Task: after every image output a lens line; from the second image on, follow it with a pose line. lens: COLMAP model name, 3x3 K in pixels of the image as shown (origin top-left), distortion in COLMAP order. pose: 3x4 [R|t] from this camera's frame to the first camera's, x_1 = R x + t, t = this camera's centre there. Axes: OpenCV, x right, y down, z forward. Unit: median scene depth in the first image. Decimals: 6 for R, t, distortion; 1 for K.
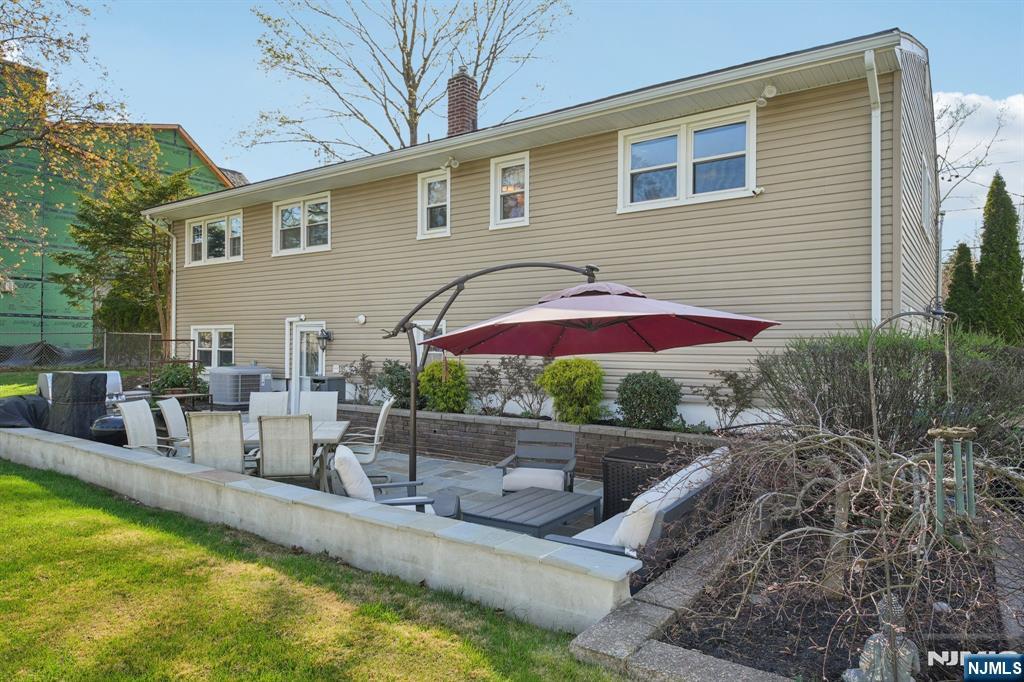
lens RADIAL K [[640.4, 0, 512.0], [0, 640.4, 341.0], [0, 0, 1]] dist [0.015898, -0.001807]
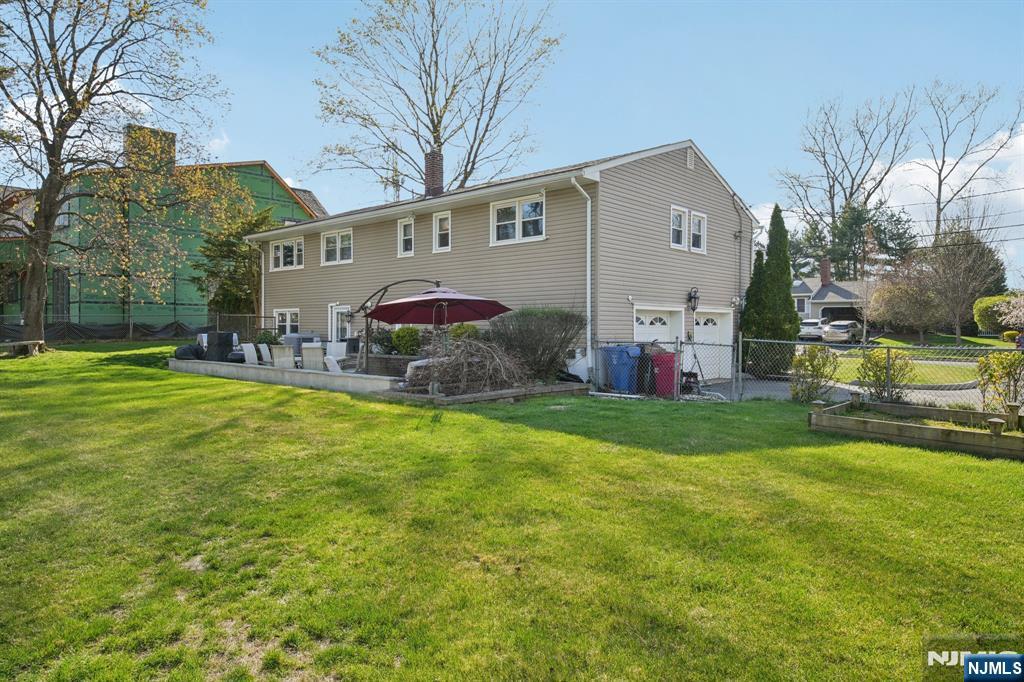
lens RADIAL K [[631.5, 0, 510.8], [0, 631.5, 328.7], [0, 0, 1]] dist [0.028916, -0.000446]
pose [[0.994010, -0.005728, -0.109137, 0.278757], [0.006690, 0.999942, 0.008449, 0.016706], [0.109083, -0.009129, 0.993991, -0.542639]]
